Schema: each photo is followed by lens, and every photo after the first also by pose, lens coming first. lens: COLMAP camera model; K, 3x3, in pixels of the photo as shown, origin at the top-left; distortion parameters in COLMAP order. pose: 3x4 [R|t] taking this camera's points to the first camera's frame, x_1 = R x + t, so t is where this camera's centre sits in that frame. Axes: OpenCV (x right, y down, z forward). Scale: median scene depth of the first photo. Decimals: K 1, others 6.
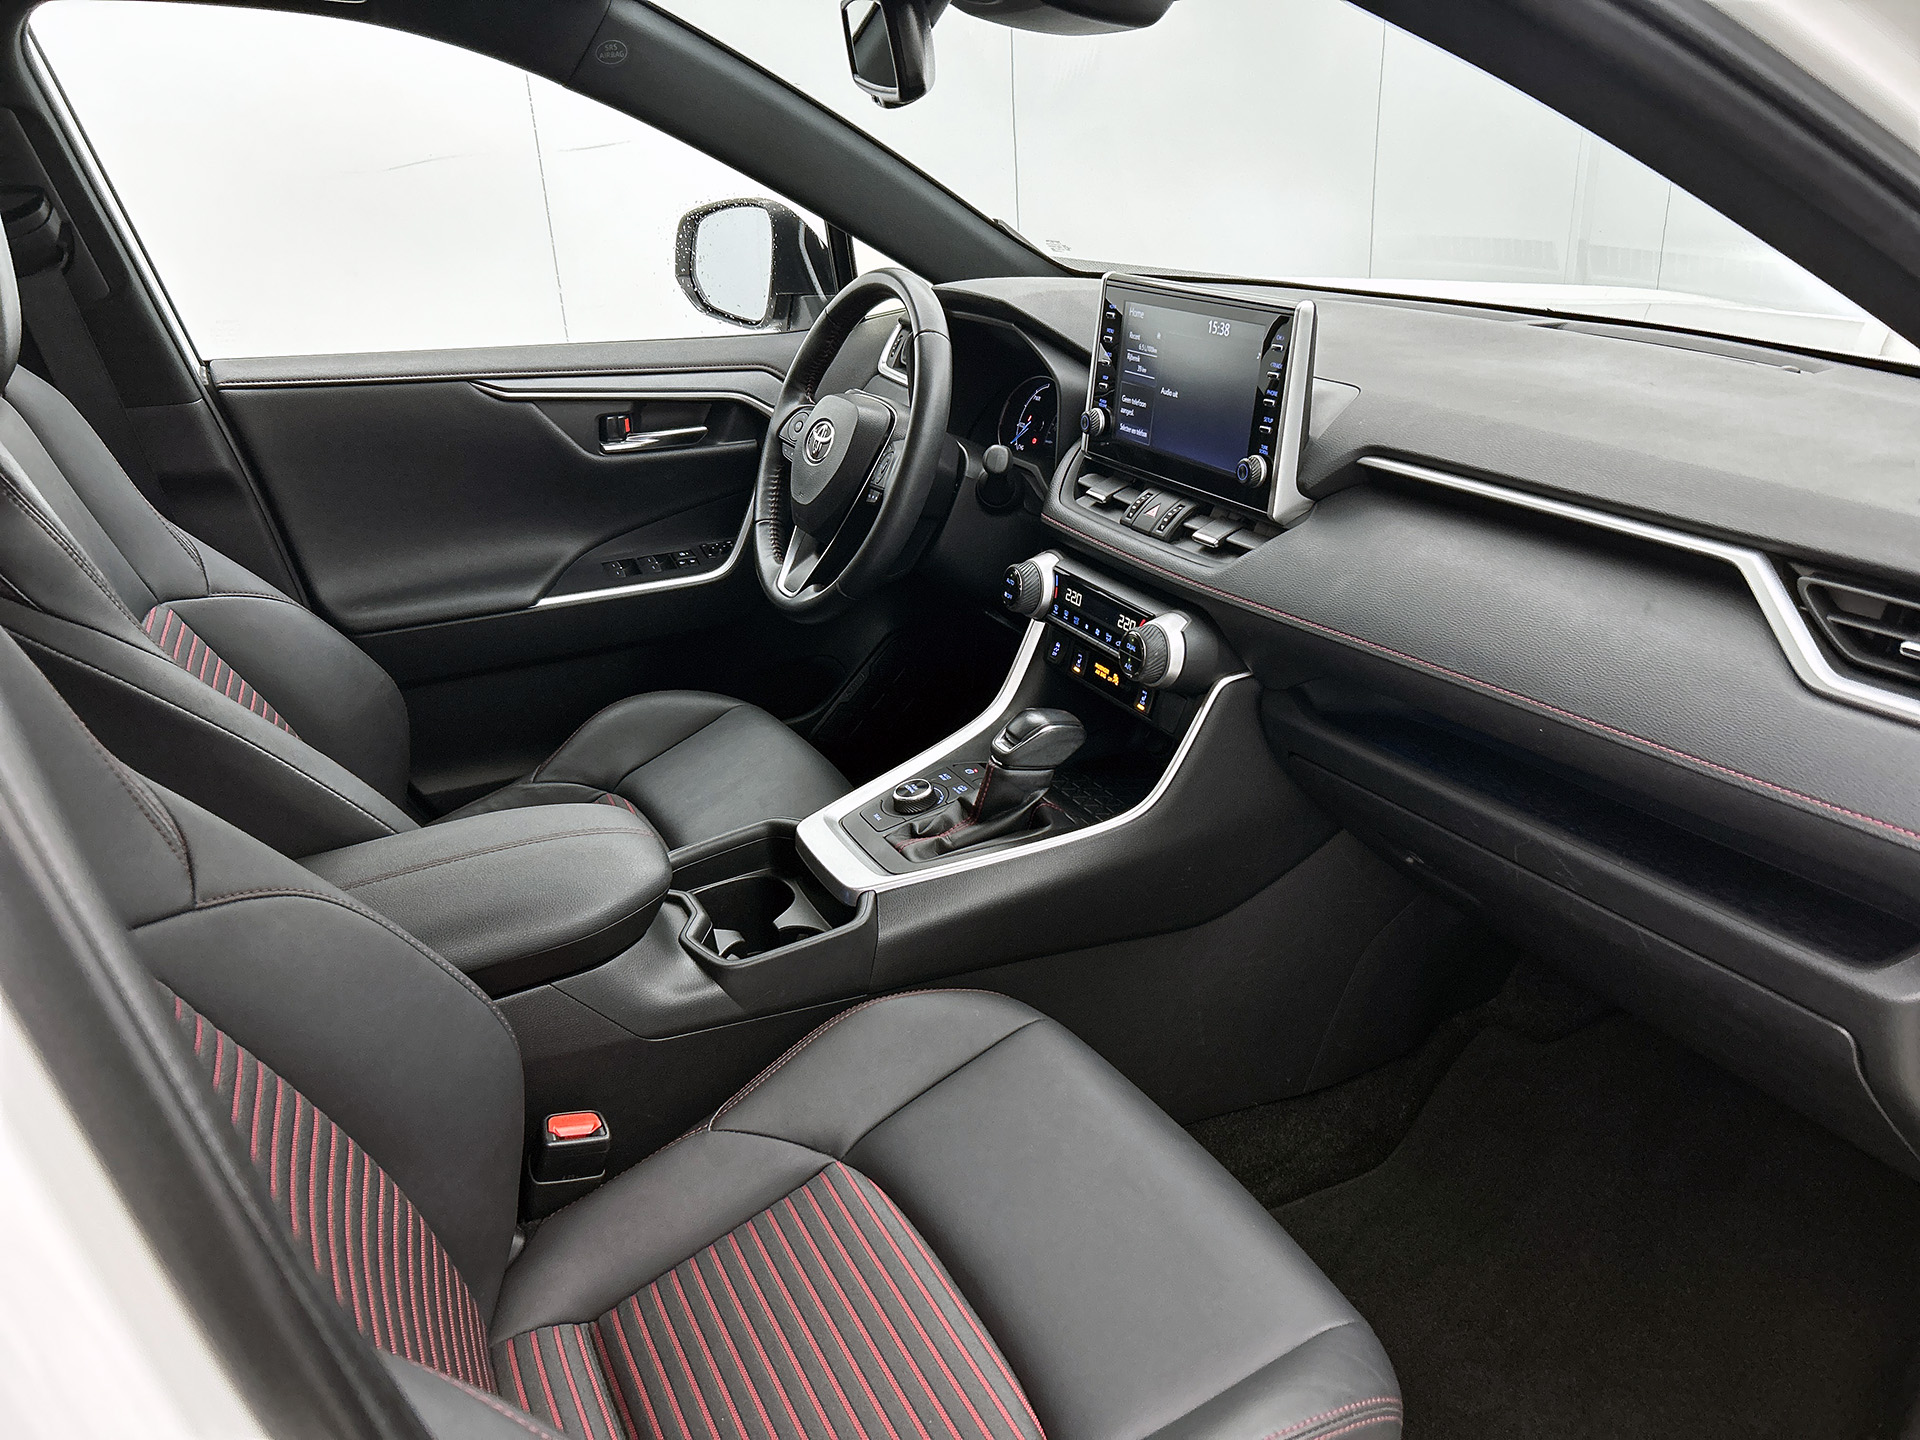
lens RADIAL K [[1446.3, 0, 937.0], [0, 1446.3, 718.2], [0, 0, 1]] dist [-0.001559, -0.060141]
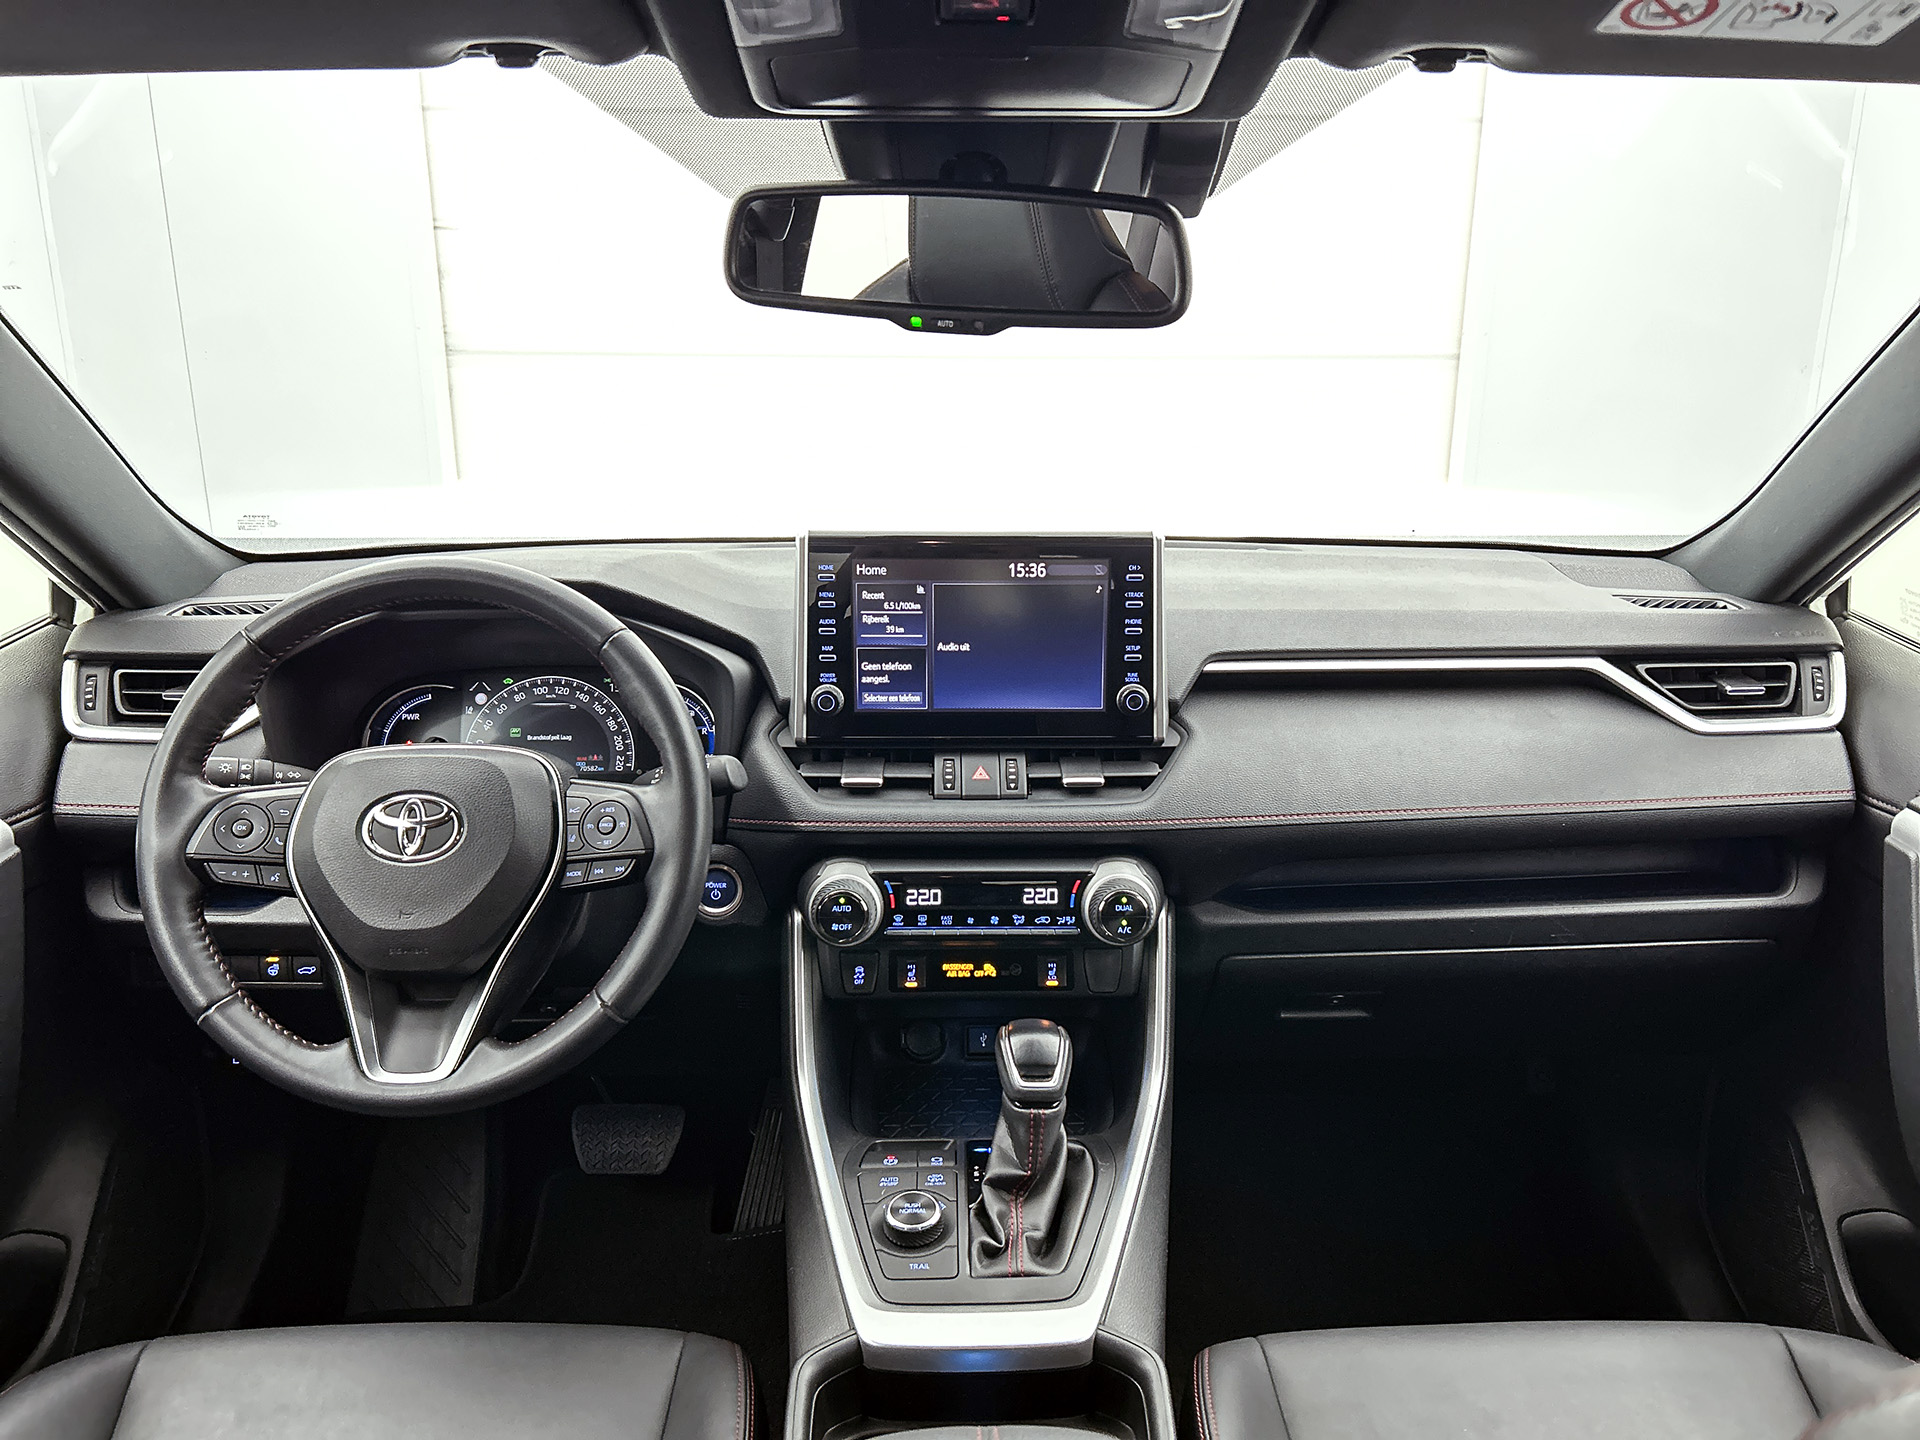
lens RADIAL K [[1447.1, 0, 960.0], [0, 1447.1, 720.0], [0, 0, 1]] dist [0.048580, -0.001131]
pose [[0.409319, -0.174138, 0.895619, -0.632805], [0.332889, 0.942453, 0.031106, -0.199730], [-0.849496, 0.285410, 0.443732, 0.578893]]
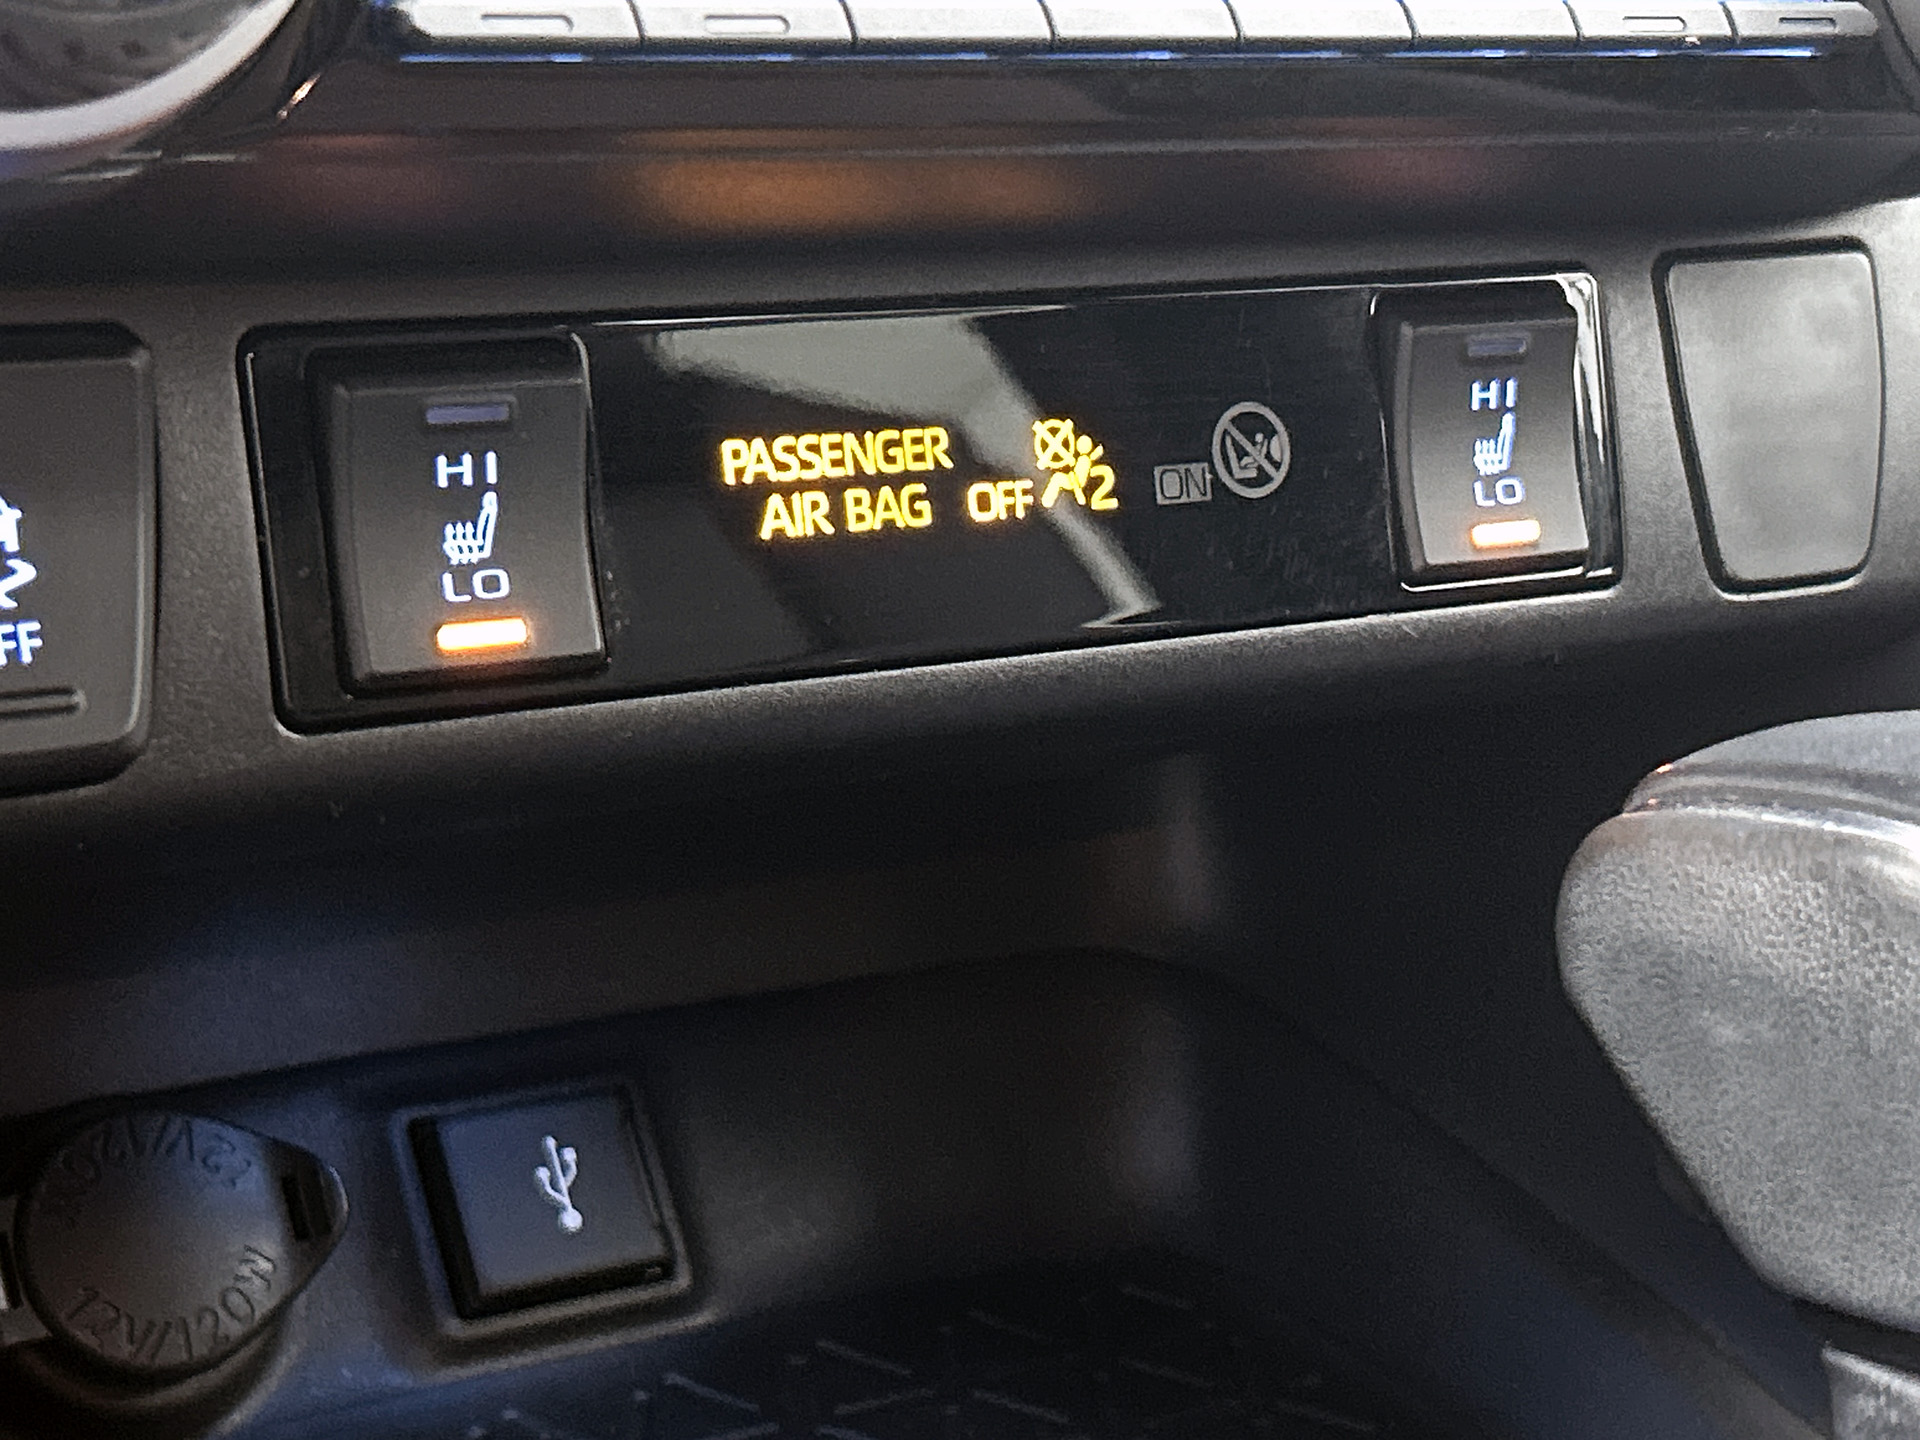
lens RADIAL K [[3788.7, 0, 958.6], [0, 3788.7, 813.0], [0, 0, 1]] dist [0.068544, -0.110961]
pose [[-0.143968, -0.263306, 0.953909, -0.129698], [0.326914, 0.897177, 0.296986, -0.084672], [-0.934024, 0.354602, -0.043086, 1.016756]]
